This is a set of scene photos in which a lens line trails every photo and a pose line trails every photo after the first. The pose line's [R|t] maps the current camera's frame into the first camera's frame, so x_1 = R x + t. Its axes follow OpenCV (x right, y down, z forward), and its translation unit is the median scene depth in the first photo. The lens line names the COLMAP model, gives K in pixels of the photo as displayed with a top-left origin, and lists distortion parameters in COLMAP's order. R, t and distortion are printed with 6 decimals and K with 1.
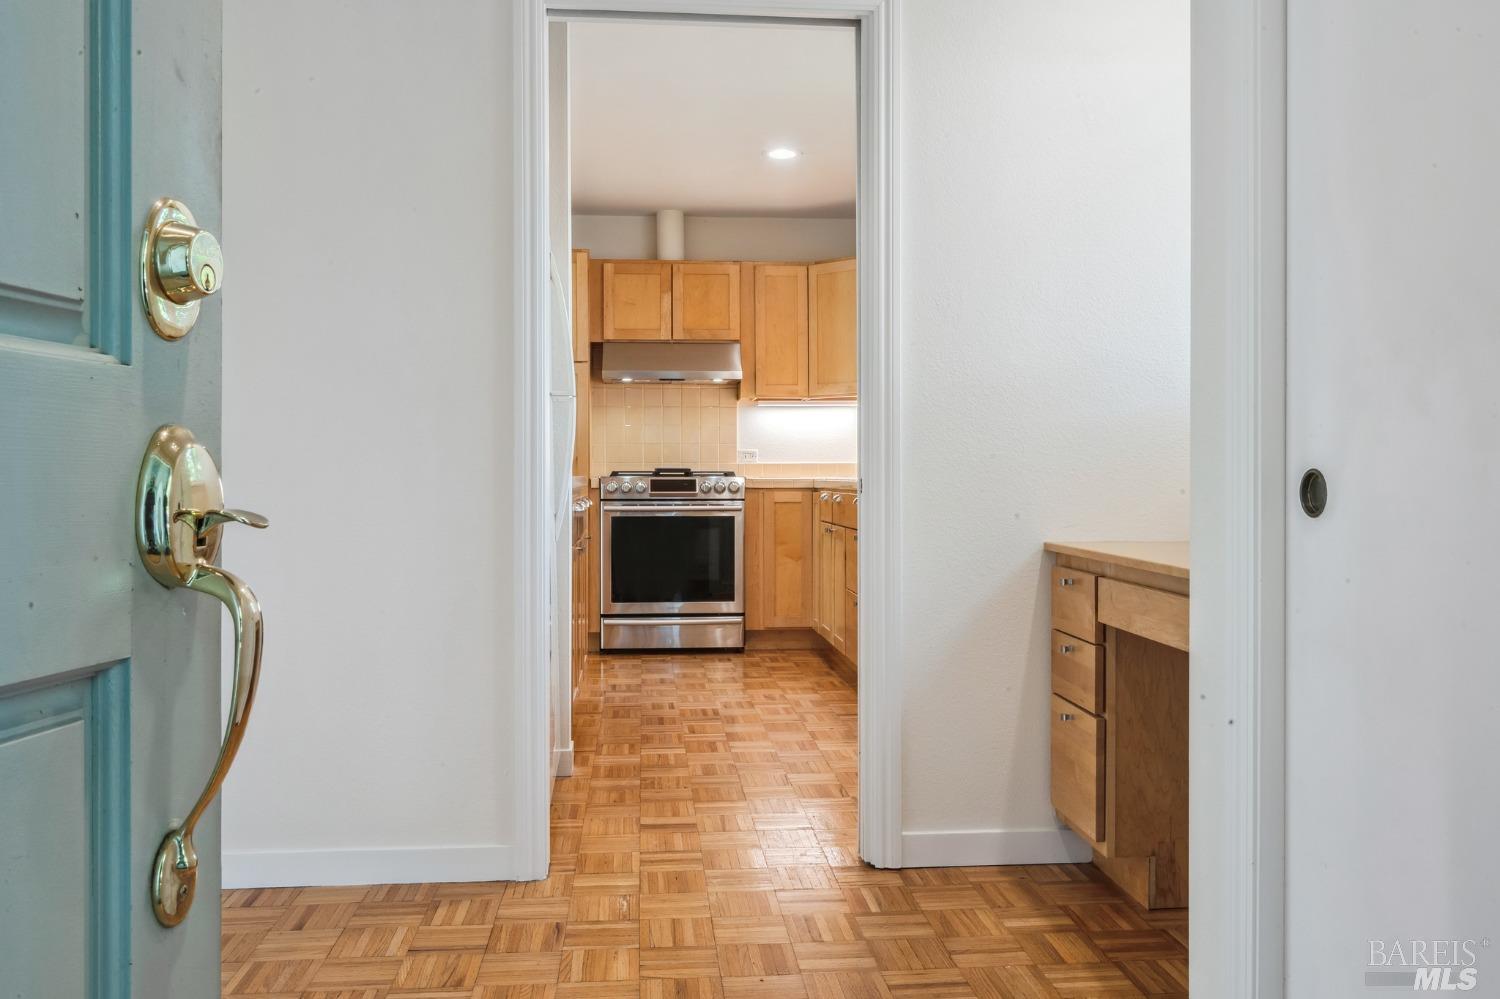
lens RADIAL K [[1230.2, 0, 746.9], [0, 1230.2, 485.5], [0, 0, 1]] dist [-0.014935, -0.002203]
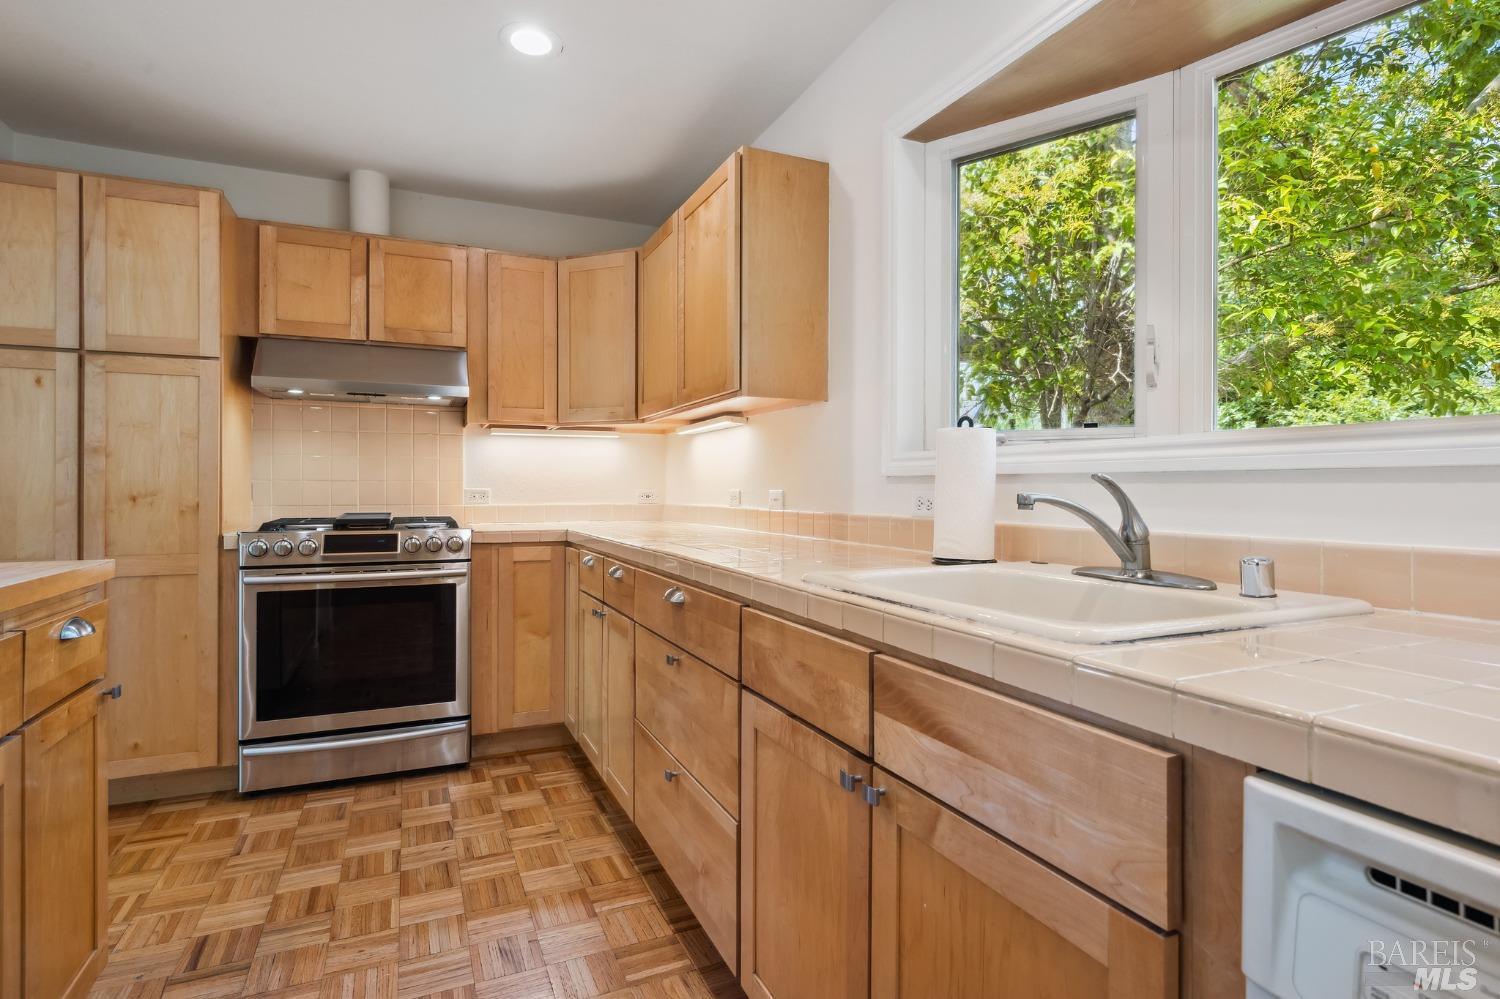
lens RADIAL K [[763.9, 0, 751.1], [0, 763.9, 488.4], [0, 0, 1]] dist [-0.001596, -0.000400]
pose [[0.944459, 0.003272, 0.328614, 0.006265], [0.000485, 0.999935, -0.011349, -0.026004], [-0.328630, 0.010878, 0.944396, 0.520849]]
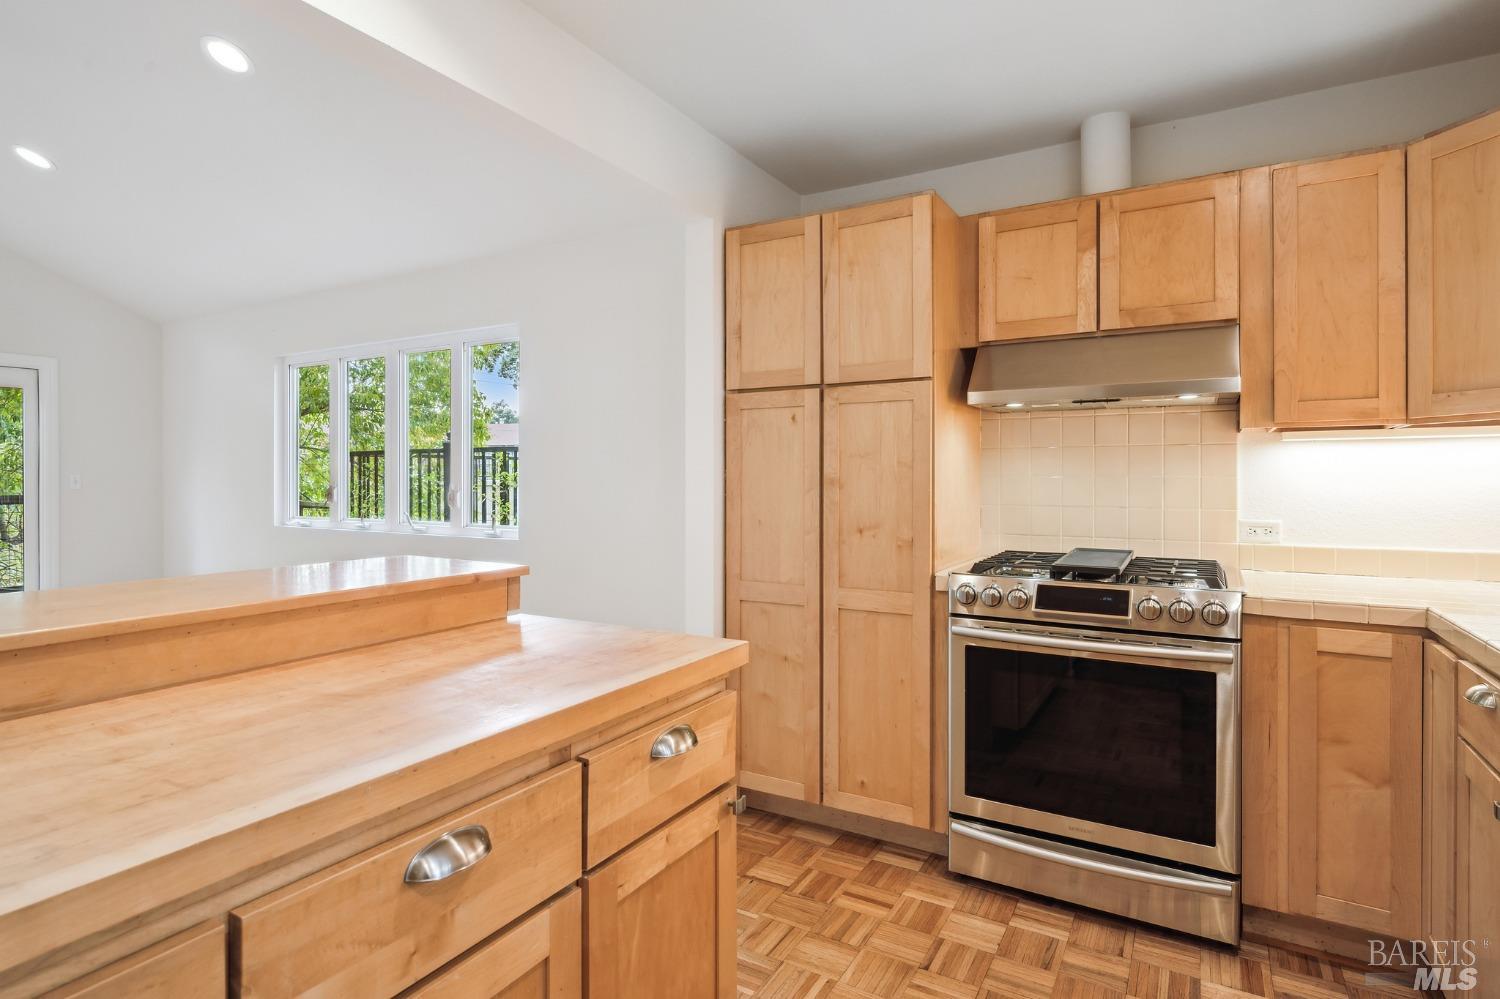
lens RADIAL K [[763.9, 0, 767.5], [0, 763.9, 477.0], [0, 0, 1]] dist [-0.001596, -0.000400]
pose [[0.818926, 0.002283, -0.573895, 0.017921], [-0.005872, 0.999973, -0.004401, -0.050662], [0.573869, 0.006974, 0.818917, 0.654306]]
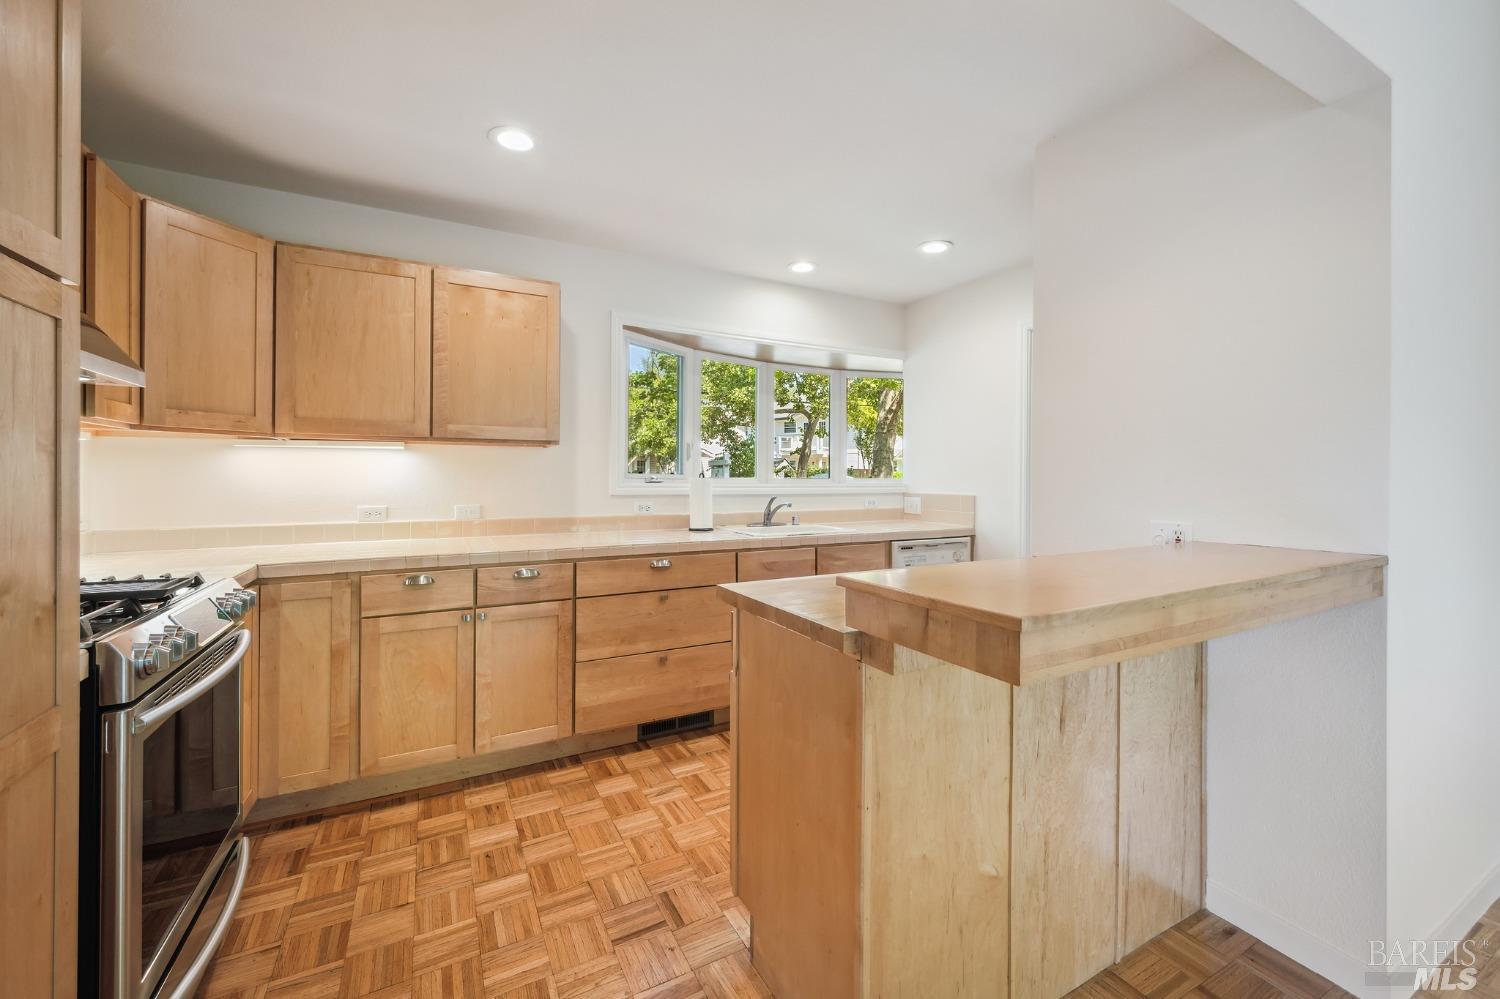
lens RADIAL K [[604.3, 0, 755.4], [0, 604.3, 477.7], [0, 0, 1]] dist [-0.003432, 0.000743]
pose [[-0.393918, -0.003104, 0.919140, -0.341756], [0.002728, 0.999986, 0.004547, -0.051909], [-0.919142, 0.004299, -0.393904, 0.903544]]
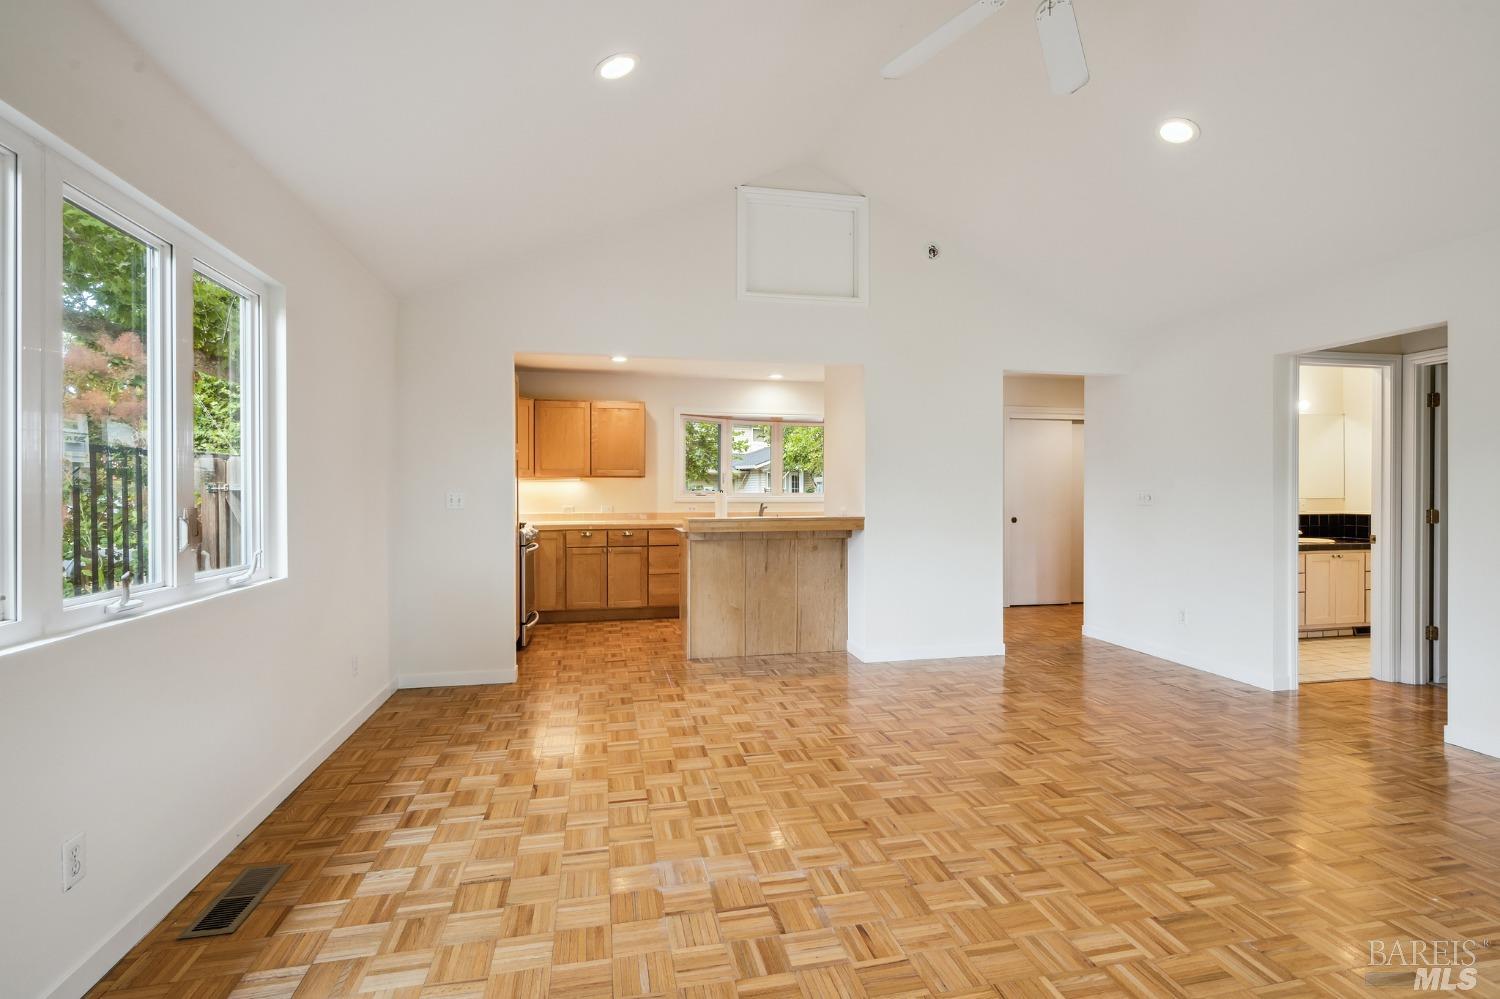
lens RADIAL K [[722.2, 0, 764.5], [0, 722.2, 496.1], [0, 0, 1]] dist [0.002317, -0.000312]
pose [[-0.134698, -0.005999, 0.990869, -1.023220], [0.009014, 0.999933, 0.007279, -0.051709], [-0.990846, 0.009912, -0.134635, 0.828975]]
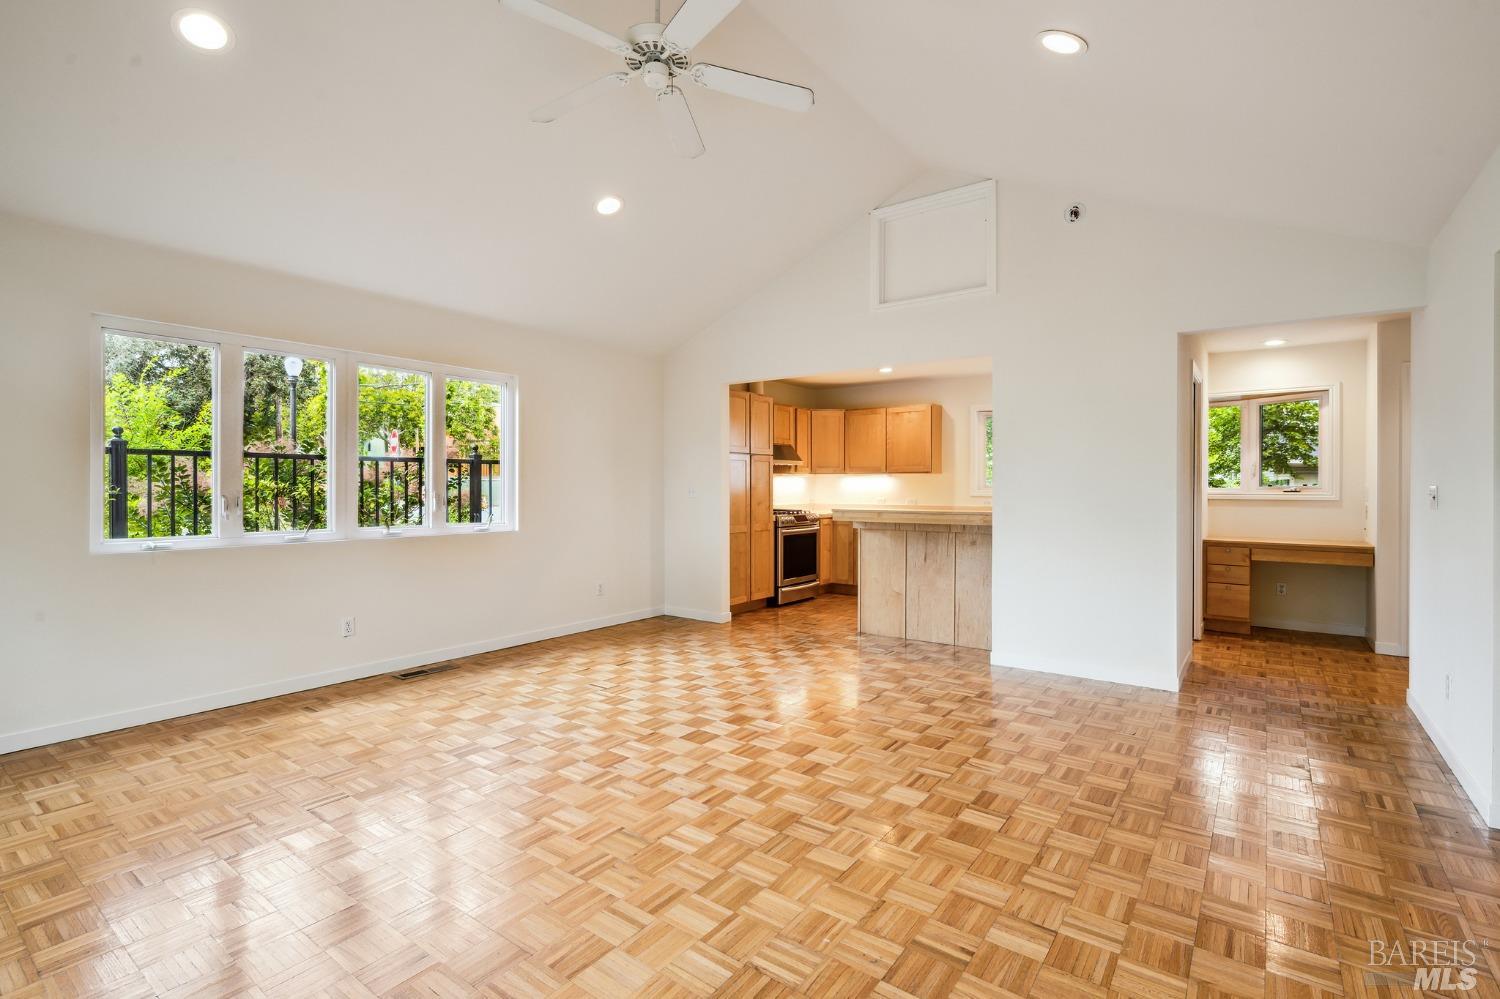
lens RADIAL K [[699.4, 0, 754.5], [0, 699.4, 489.4], [0, 0, 1]] dist [0.003335, -0.001612]
pose [[0.658995, -0.001351, 0.752146, -0.971089], [0.003555, 0.999993, -0.001318, -0.046012], [-0.752139, 0.003543, 0.658995, 0.303907]]
